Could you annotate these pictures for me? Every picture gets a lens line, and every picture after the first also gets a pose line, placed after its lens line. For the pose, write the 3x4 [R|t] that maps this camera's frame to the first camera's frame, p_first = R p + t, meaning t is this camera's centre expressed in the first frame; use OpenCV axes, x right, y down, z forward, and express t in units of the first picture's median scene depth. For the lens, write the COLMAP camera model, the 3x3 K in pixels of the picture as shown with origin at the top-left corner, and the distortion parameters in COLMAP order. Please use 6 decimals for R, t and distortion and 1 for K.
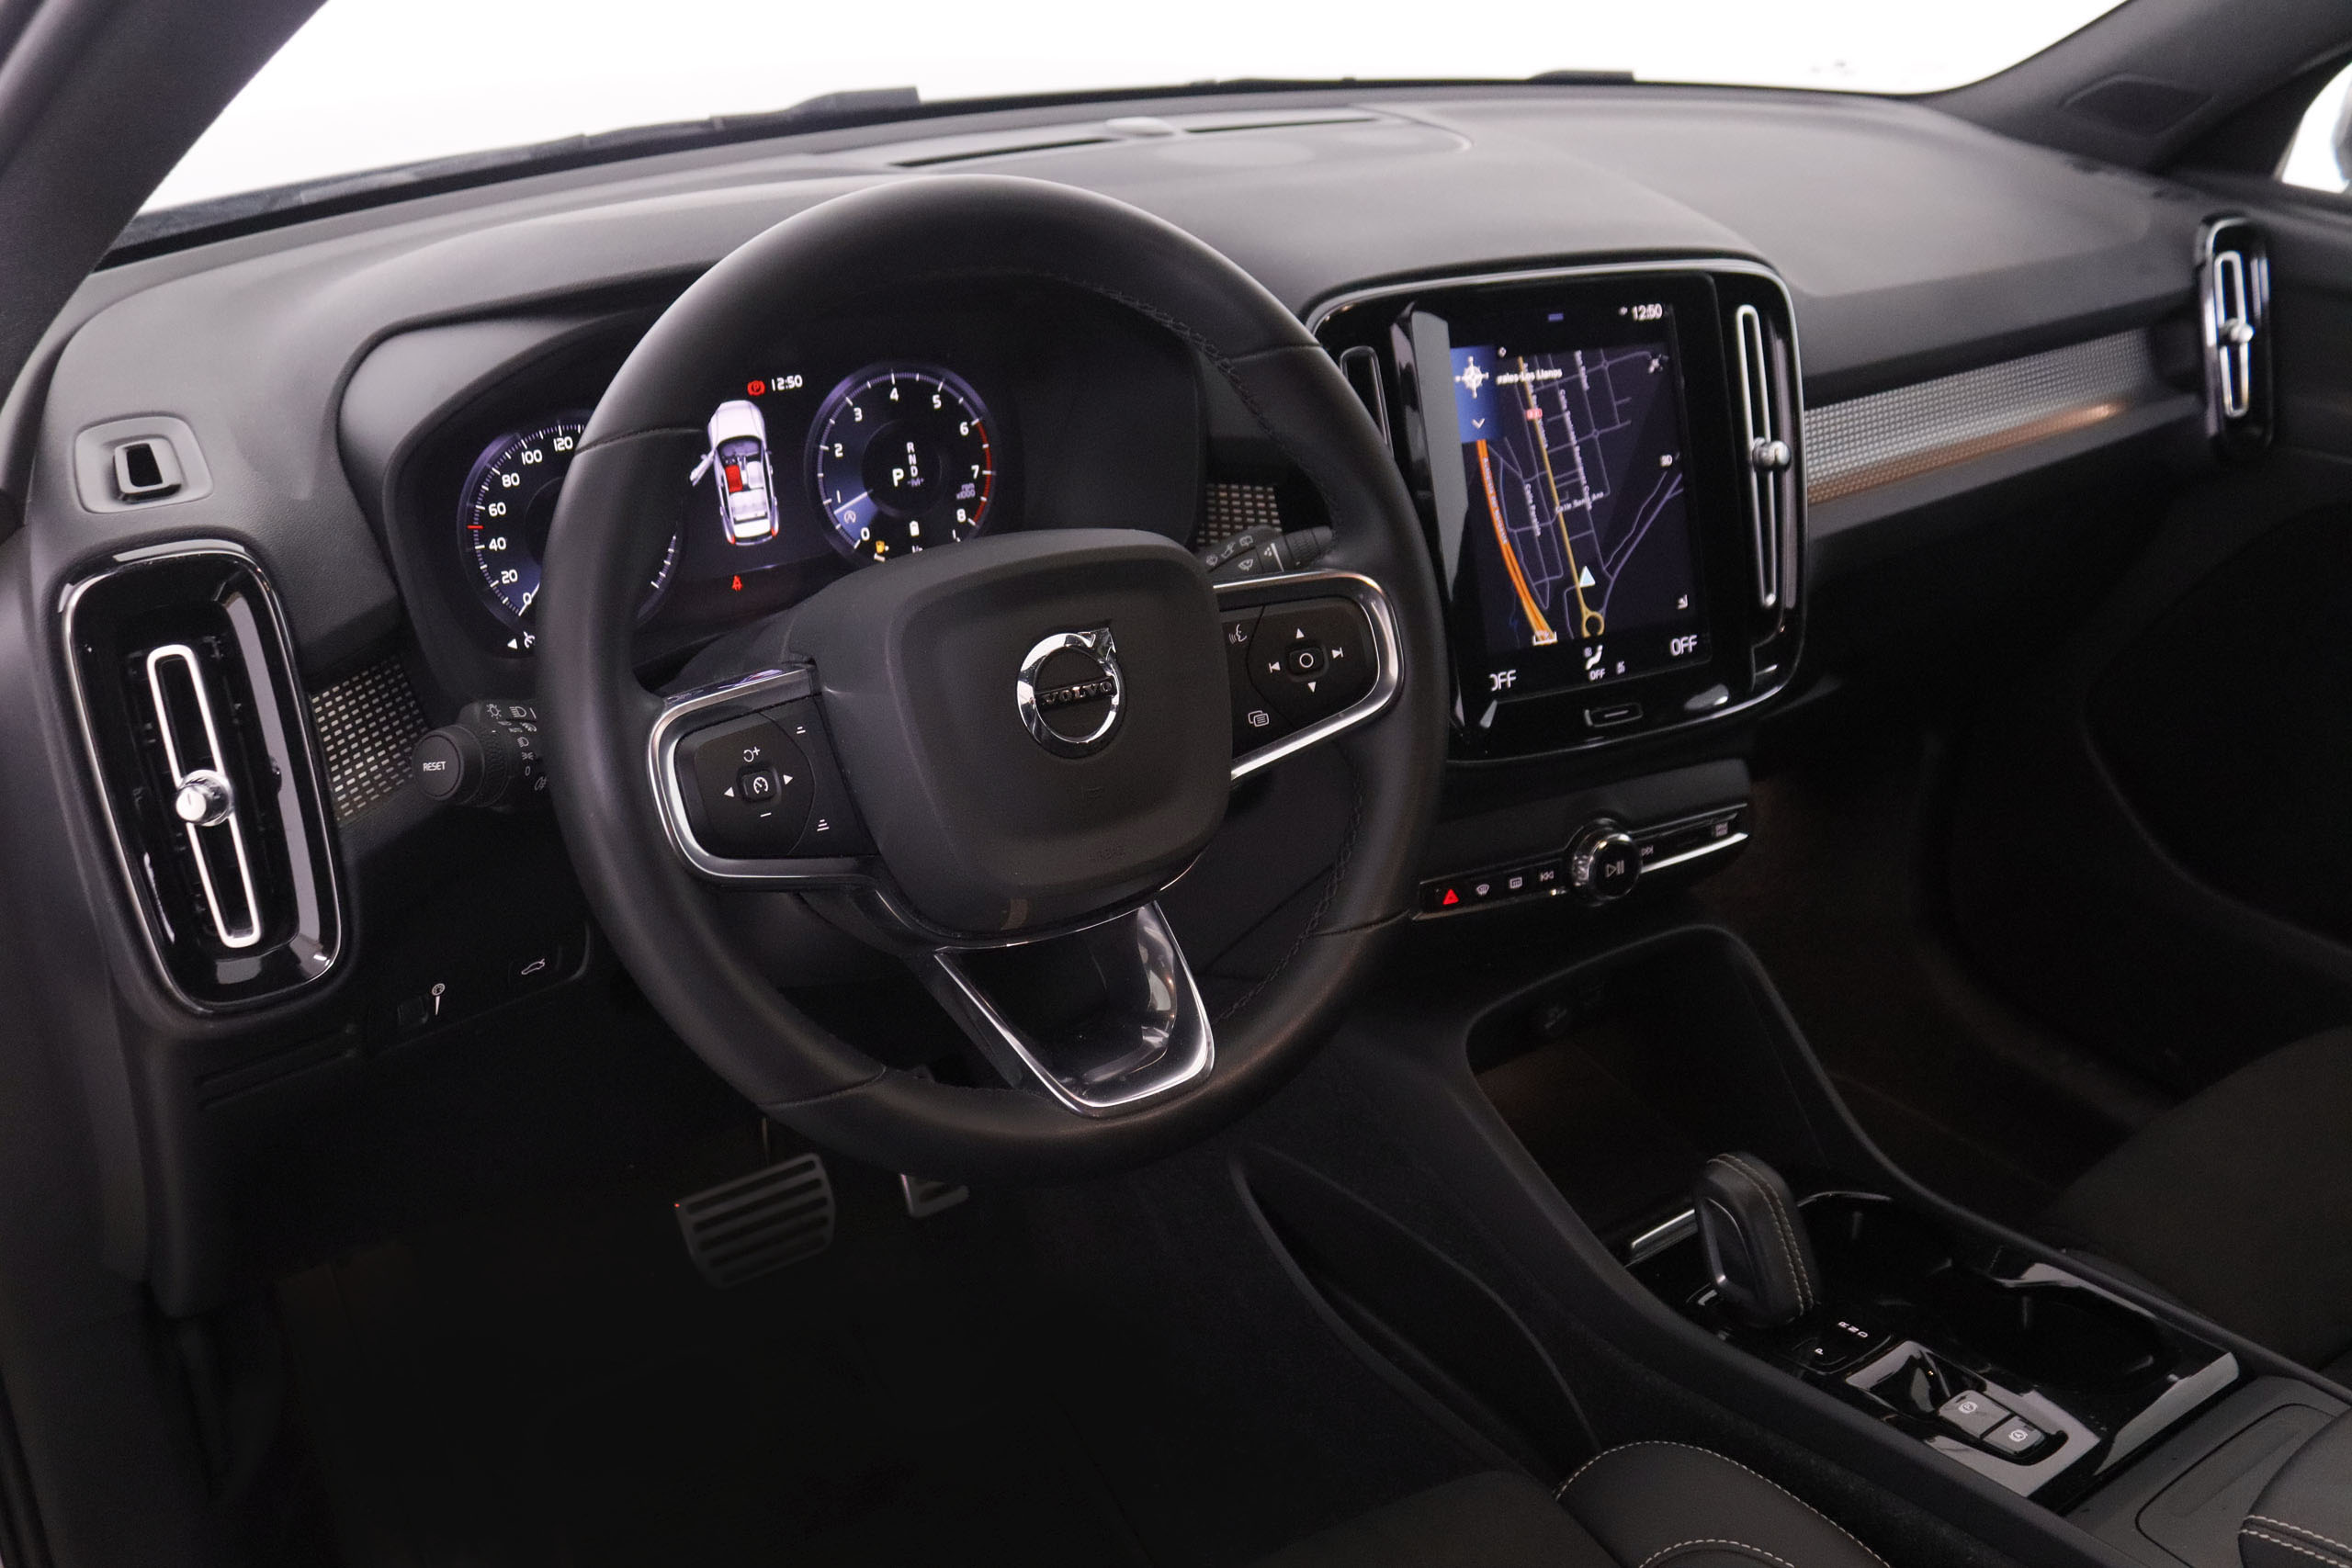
lens RADIAL K [[2136.7, 0, 1191.1], [0, 2136.7, 776.7], [0, 0, 1]] dist [-0.106335, 0.000000]
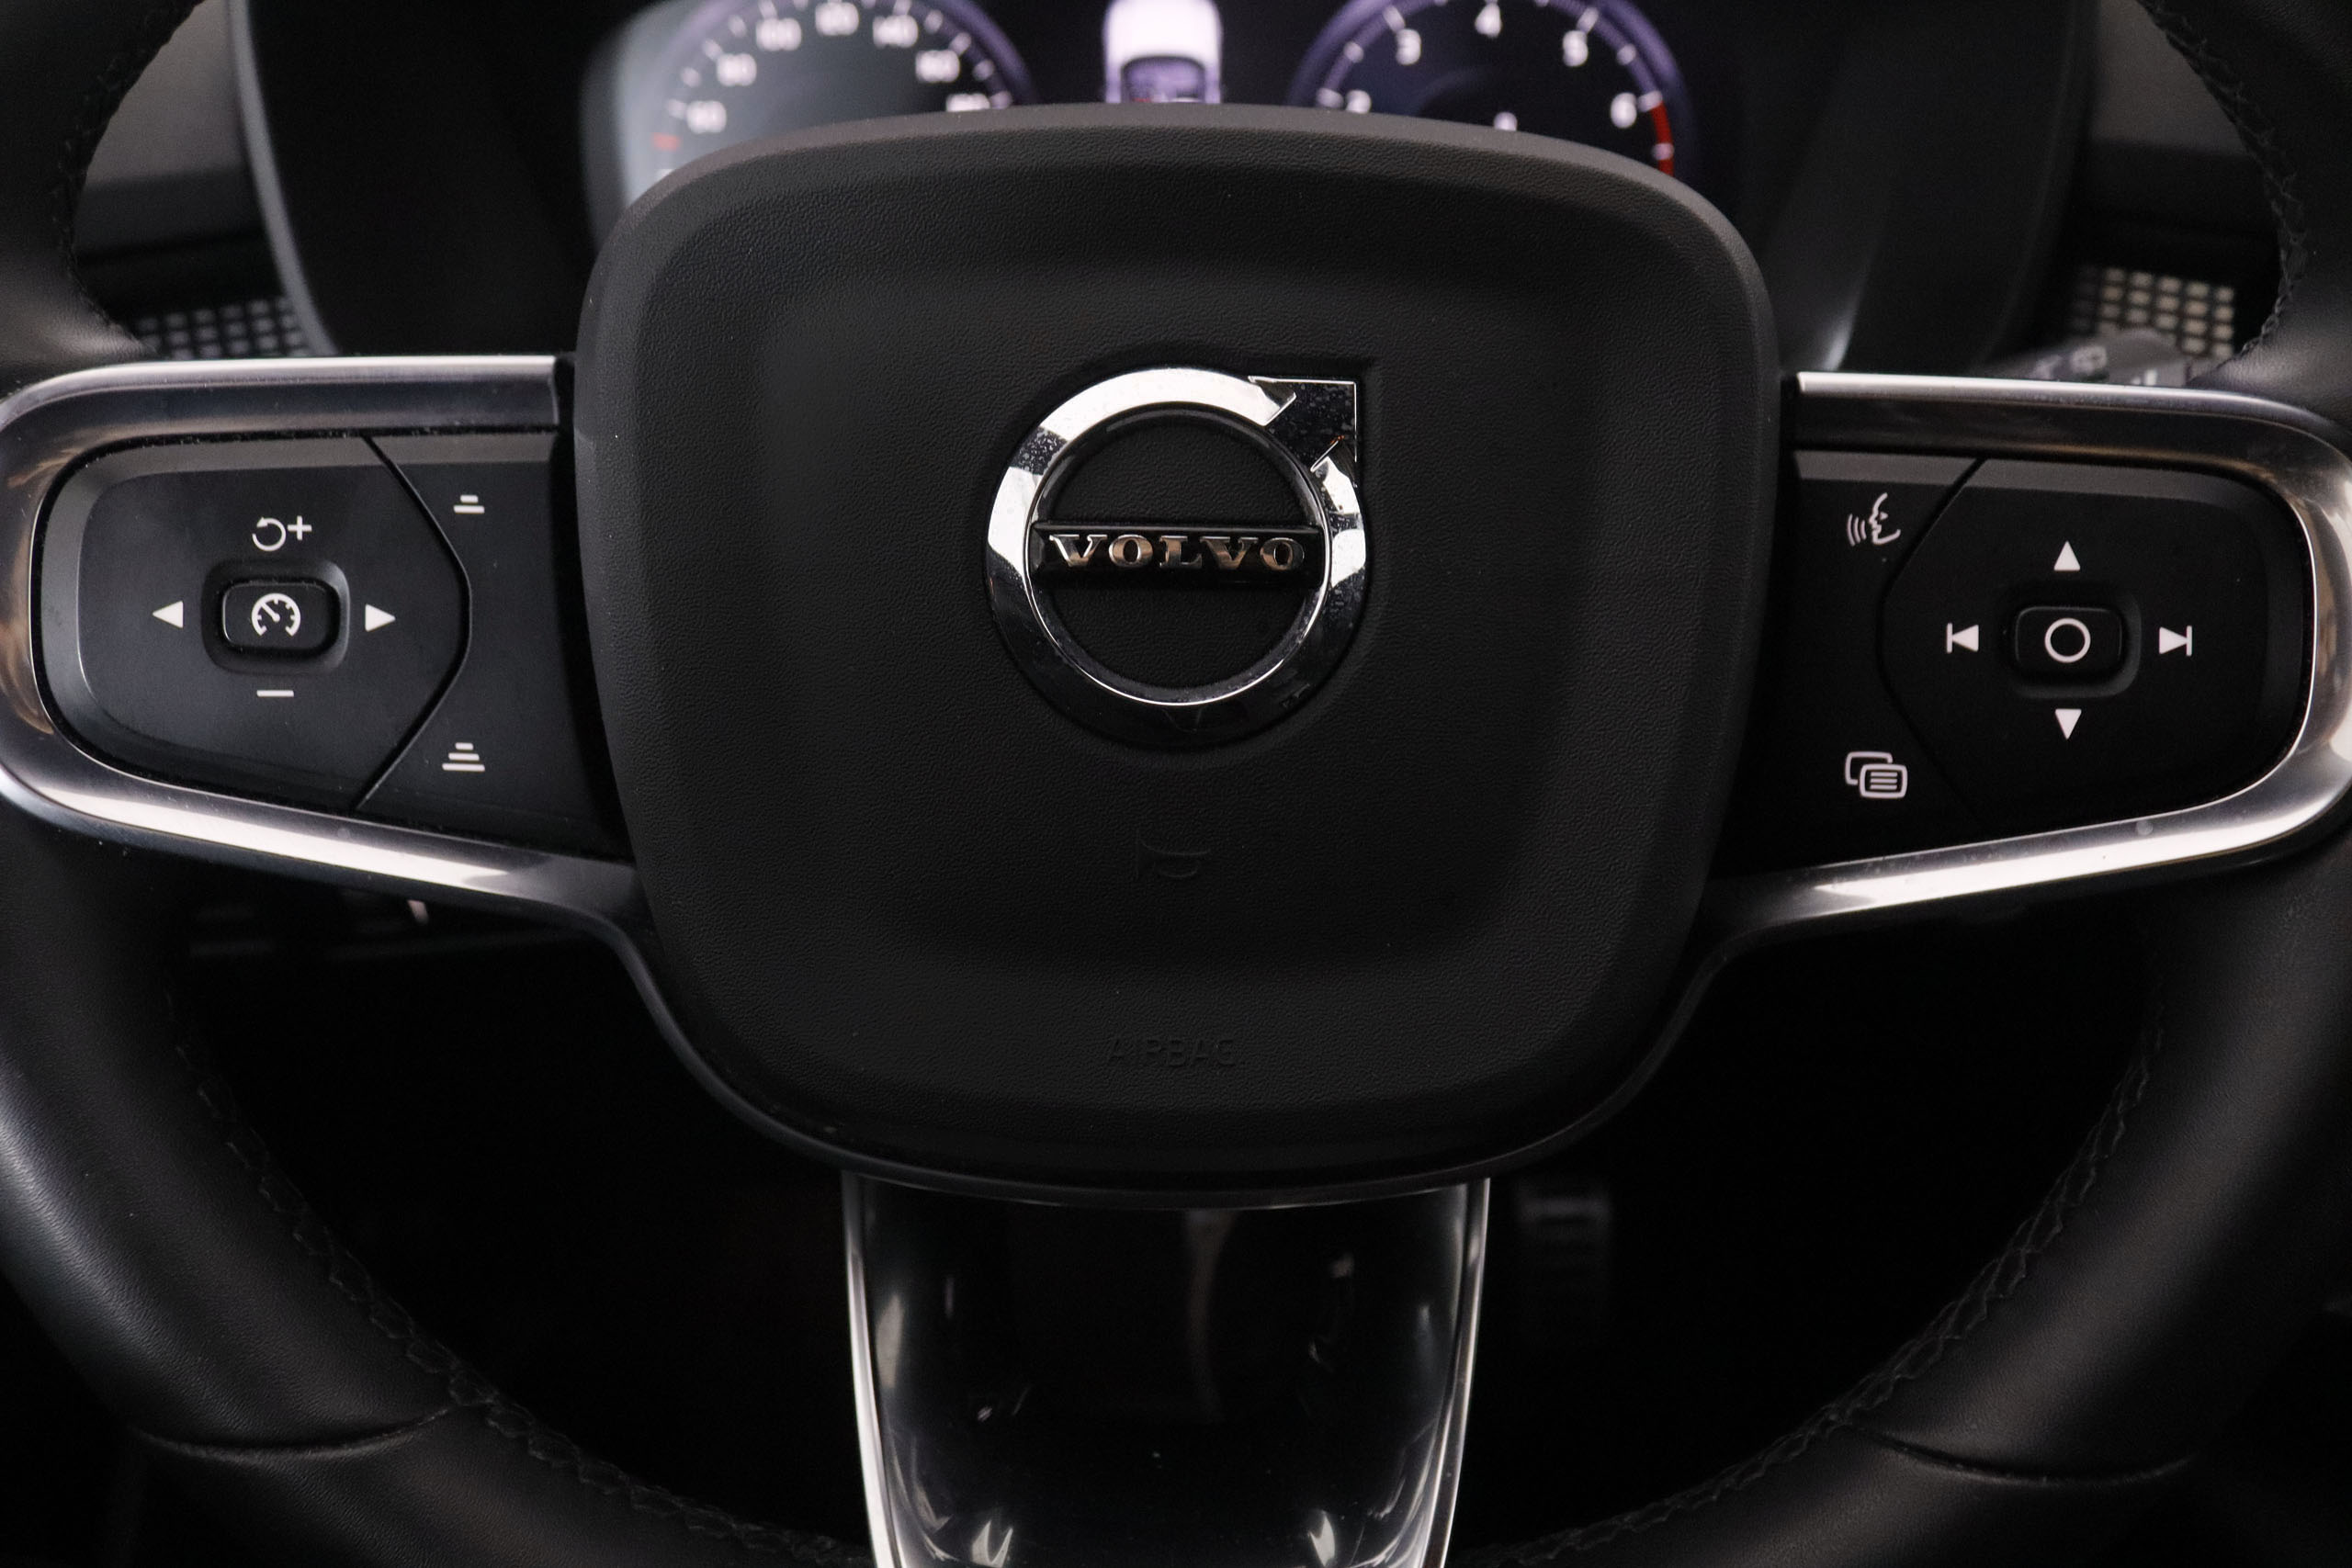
lens RADIAL K [[1920.8, 0, 1177.8], [0, 1920.8, 771.8], [0, 0, 1]] dist [-0.169168, 0.105180]
pose [[0.822851, 0.239580, -0.515284, 0.080267], [-0.224048, 0.970105, 0.093269, -0.026596], [0.522224, 0.038702, 0.851929, 0.590867]]
